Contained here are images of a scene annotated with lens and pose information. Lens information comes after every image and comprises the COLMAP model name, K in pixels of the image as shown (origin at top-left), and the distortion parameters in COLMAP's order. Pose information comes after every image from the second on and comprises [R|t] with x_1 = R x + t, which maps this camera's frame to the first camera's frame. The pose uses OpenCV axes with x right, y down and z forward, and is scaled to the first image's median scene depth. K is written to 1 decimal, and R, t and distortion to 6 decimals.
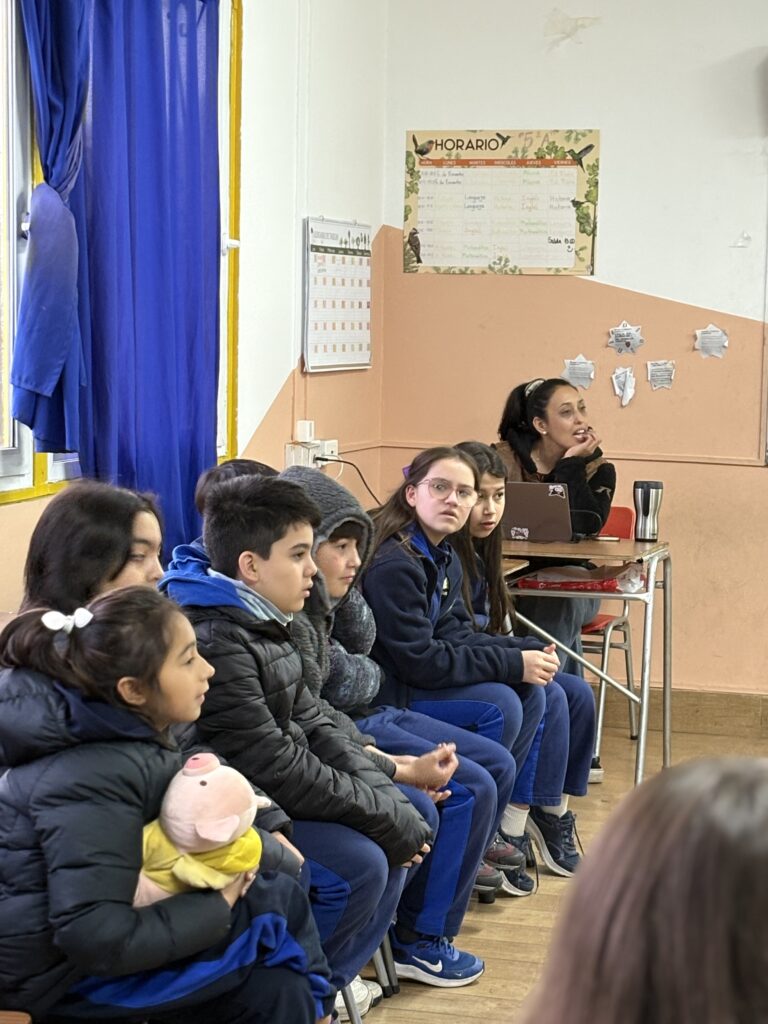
lens RADIAL K [[2358.7, 0, 375.8], [0, 2358.7, 515.0], [0, 0, 1]] dist [0.284900, 0.000000]
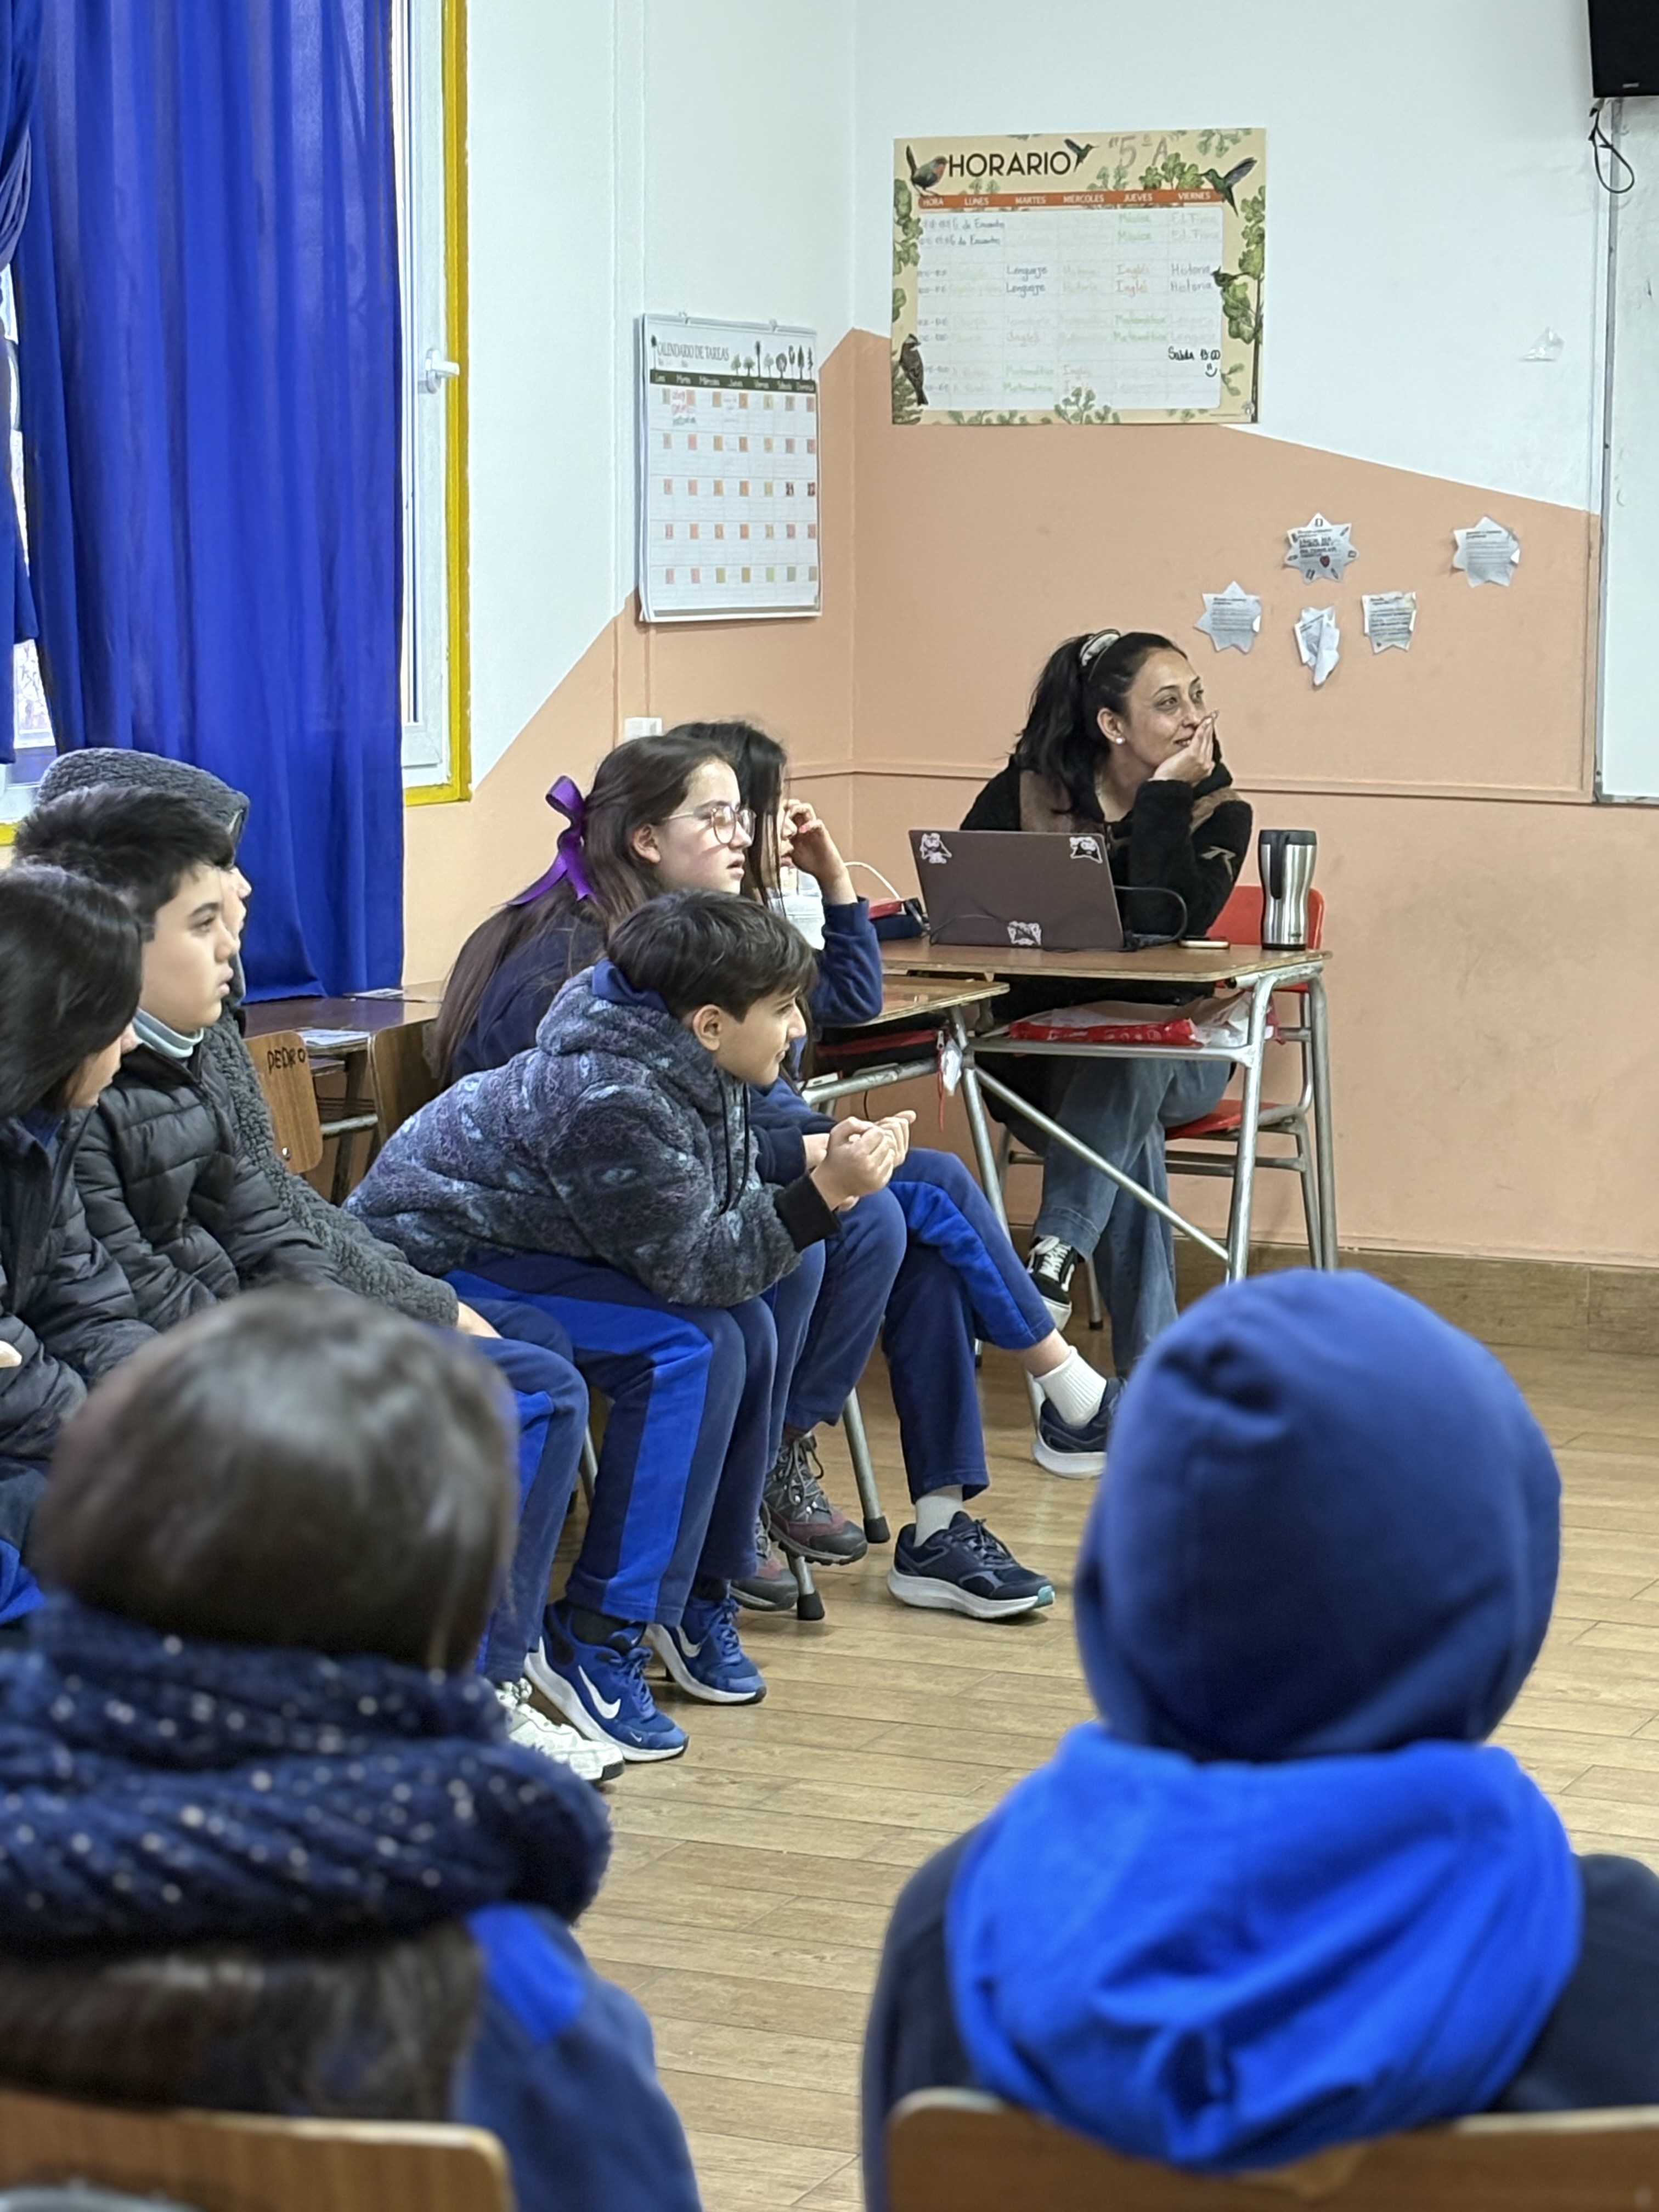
lens RADIAL K [[5095.1, 0, 844.6], [0, 5095.1, 1084.1], [0, 0, 1]] dist [0.284900, 0.000000]
pose [[0.992333, -0.000083, -0.123593, 0.140706], [0.002650, 0.999784, 0.020608, 0.015519], [0.123565, -0.020778, 0.992119, -0.083377]]
